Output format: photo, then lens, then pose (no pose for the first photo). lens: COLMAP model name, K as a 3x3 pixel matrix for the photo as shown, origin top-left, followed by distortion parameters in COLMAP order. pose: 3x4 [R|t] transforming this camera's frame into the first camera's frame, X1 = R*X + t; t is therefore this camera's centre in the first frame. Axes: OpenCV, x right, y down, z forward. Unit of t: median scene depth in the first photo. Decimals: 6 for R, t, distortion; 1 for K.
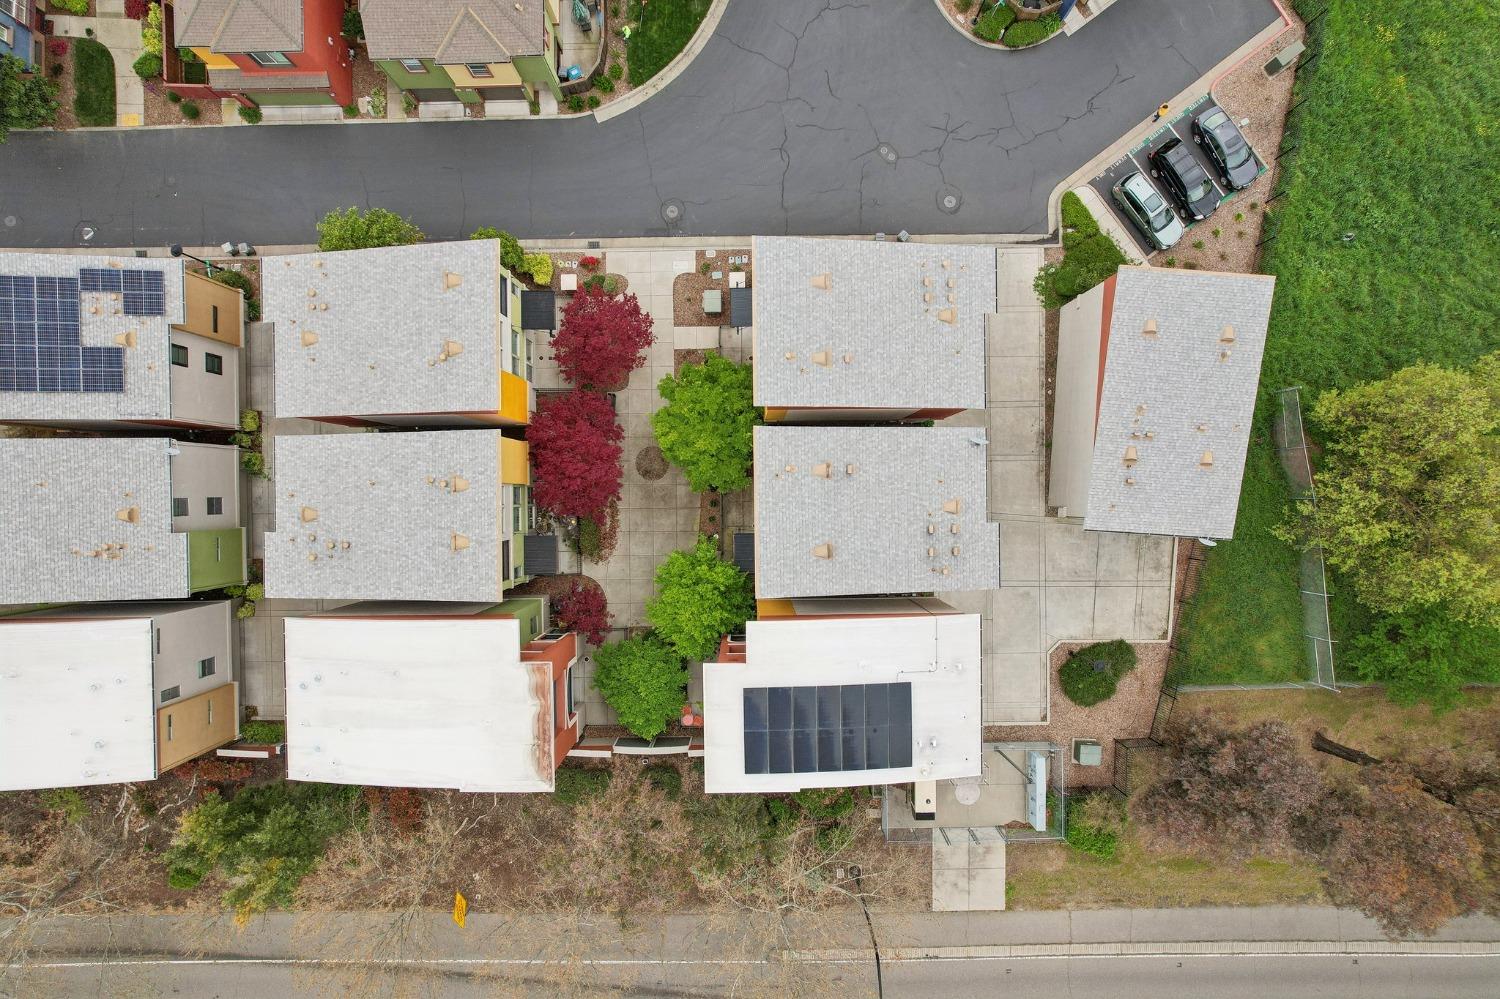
lens RADIAL K [[957.2, 0, 751.9], [0, 957.2, 500.6], [0, 0, 1]] dist [-0.065360, 0.047322]
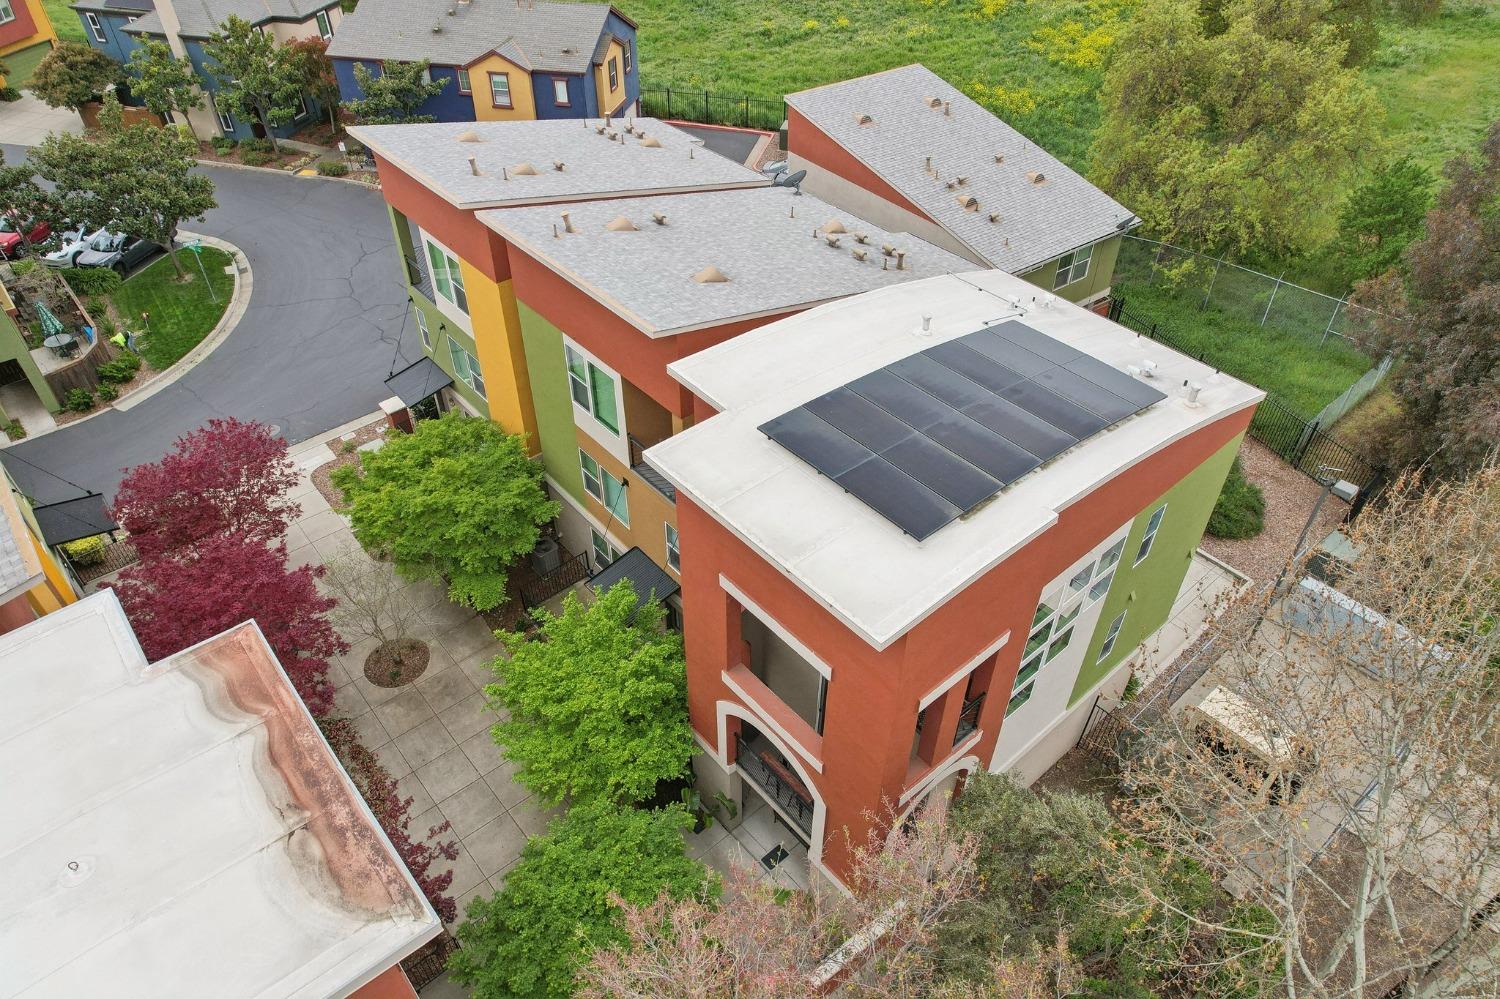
lens RADIAL K [[957.2, 0, 754.5], [0, 957.2, 503.2], [0, 0, 1]] dist [-0.065360, 0.047322]
pose [[0.766242, -0.417599, 0.488348, -0.204830], [0.642551, 0.496481, -0.583640, 0.416913], [0.001272, 0.760998, 0.648753, 0.711307]]
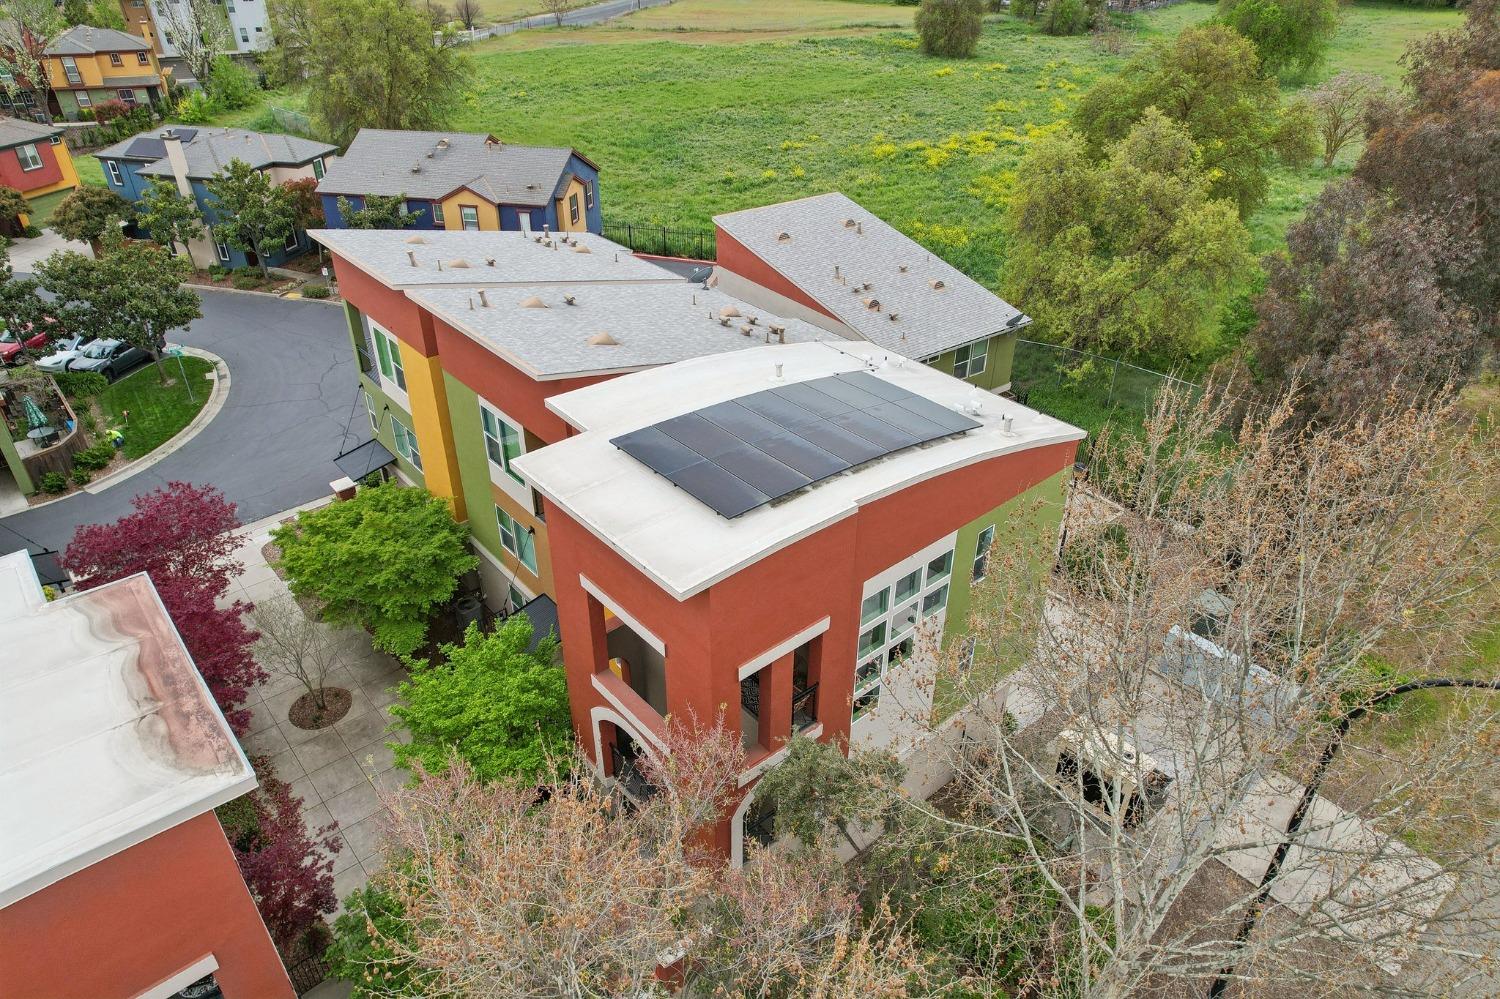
lens RADIAL K [[957.2, 0, 757.6], [0, 957.2, 502.3], [0, 0, 1]] dist [-0.065360, 0.047322]
pose [[0.762526, -0.338390, 0.551404, -0.206201], [0.646957, 0.399738, -0.649350, 0.521762], [-0.000683, 0.851881, 0.523734, 0.728127]]
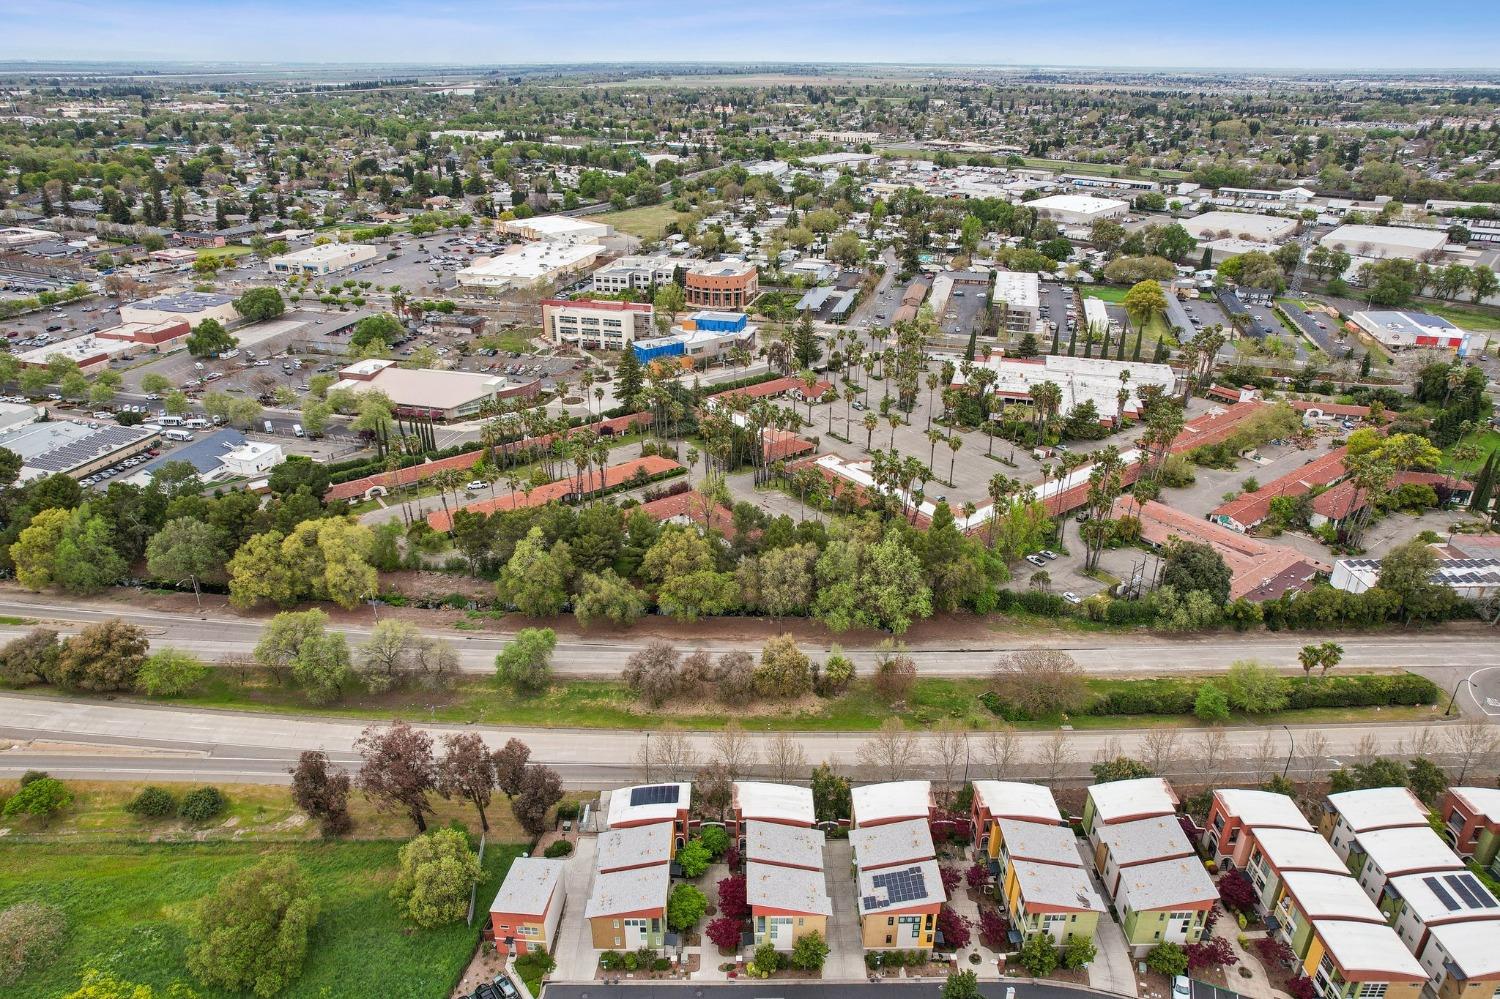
lens RADIAL K [[957.2, 0, 747.1], [0, 957.2, 500.1], [0, 0, 1]] dist [-0.065360, 0.047322]
pose [[-0.999982, -0.005939, 0.001118, -0.242929], [0.003564, -0.429989, 0.902827, -2.328886], [-0.004881, 0.902814, 0.430003, -1.419182]]
